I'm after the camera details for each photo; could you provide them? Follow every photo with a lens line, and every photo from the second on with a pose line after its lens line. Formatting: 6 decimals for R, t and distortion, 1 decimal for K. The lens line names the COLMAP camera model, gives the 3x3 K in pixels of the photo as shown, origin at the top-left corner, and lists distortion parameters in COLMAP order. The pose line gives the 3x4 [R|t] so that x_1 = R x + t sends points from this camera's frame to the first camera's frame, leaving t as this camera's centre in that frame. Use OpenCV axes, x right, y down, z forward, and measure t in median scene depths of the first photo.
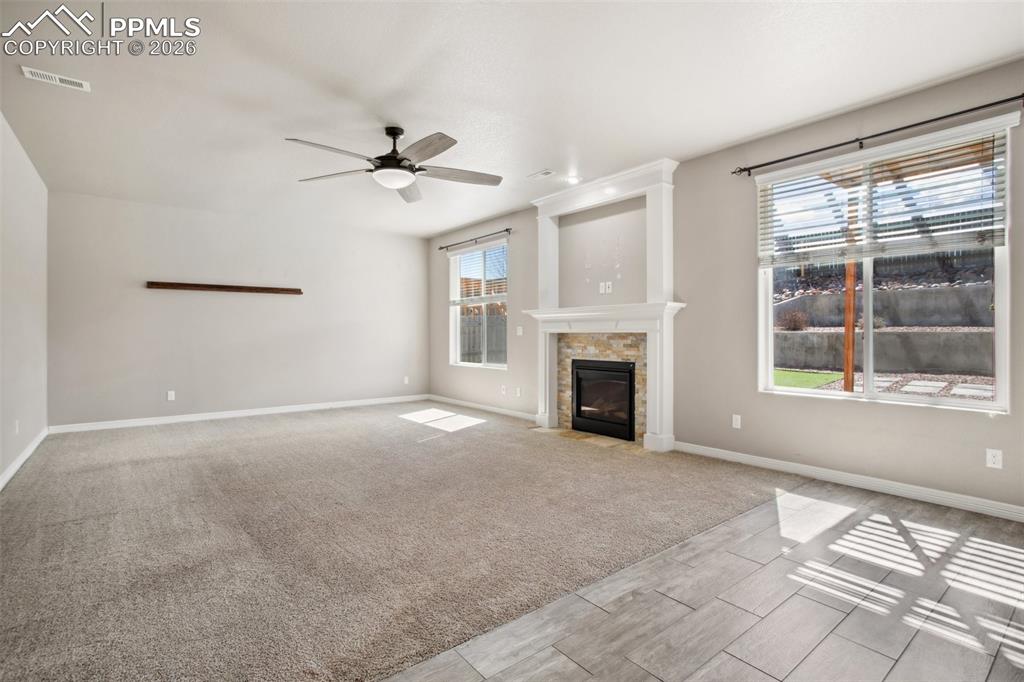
lens RADIAL K [[498.5, 0, 510.5], [0, 498.5, 340.3], [0, 0, 1]] dist [-0.027005, 0.005213]
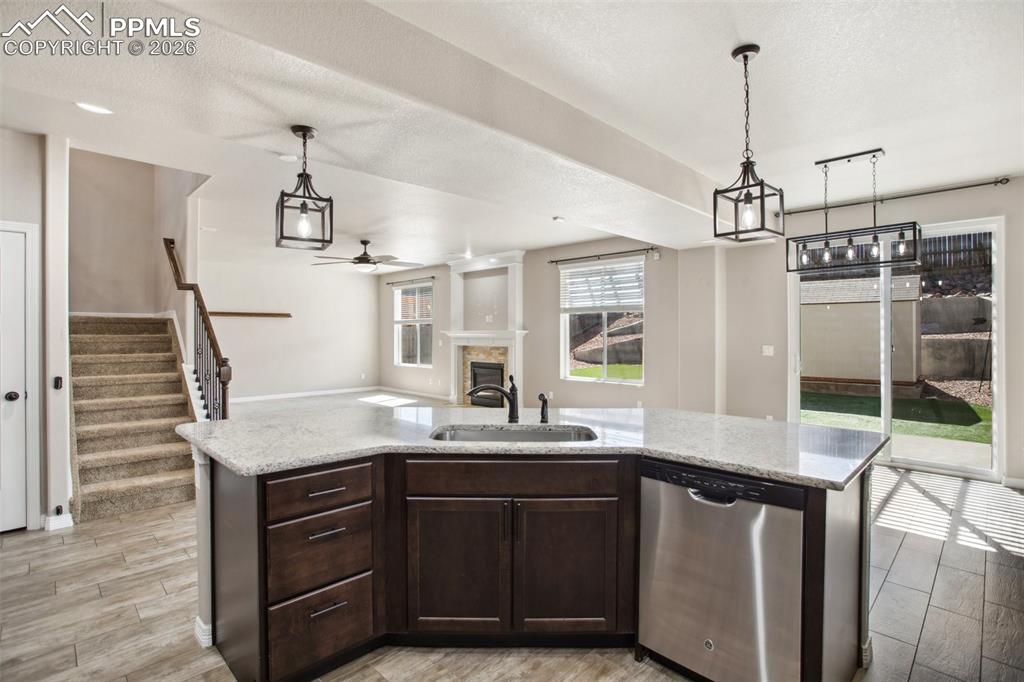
lens RADIAL K [[498.5, 0, 512.3], [0, 498.5, 336.6], [0, 0, 1]] dist [-0.027005, 0.005213]
pose [[0.993384, 0.001683, 0.114824, 0.069781], [-0.001016, 0.999982, -0.005870, -0.033556], [-0.114832, 0.005714, 0.993368, -0.620781]]
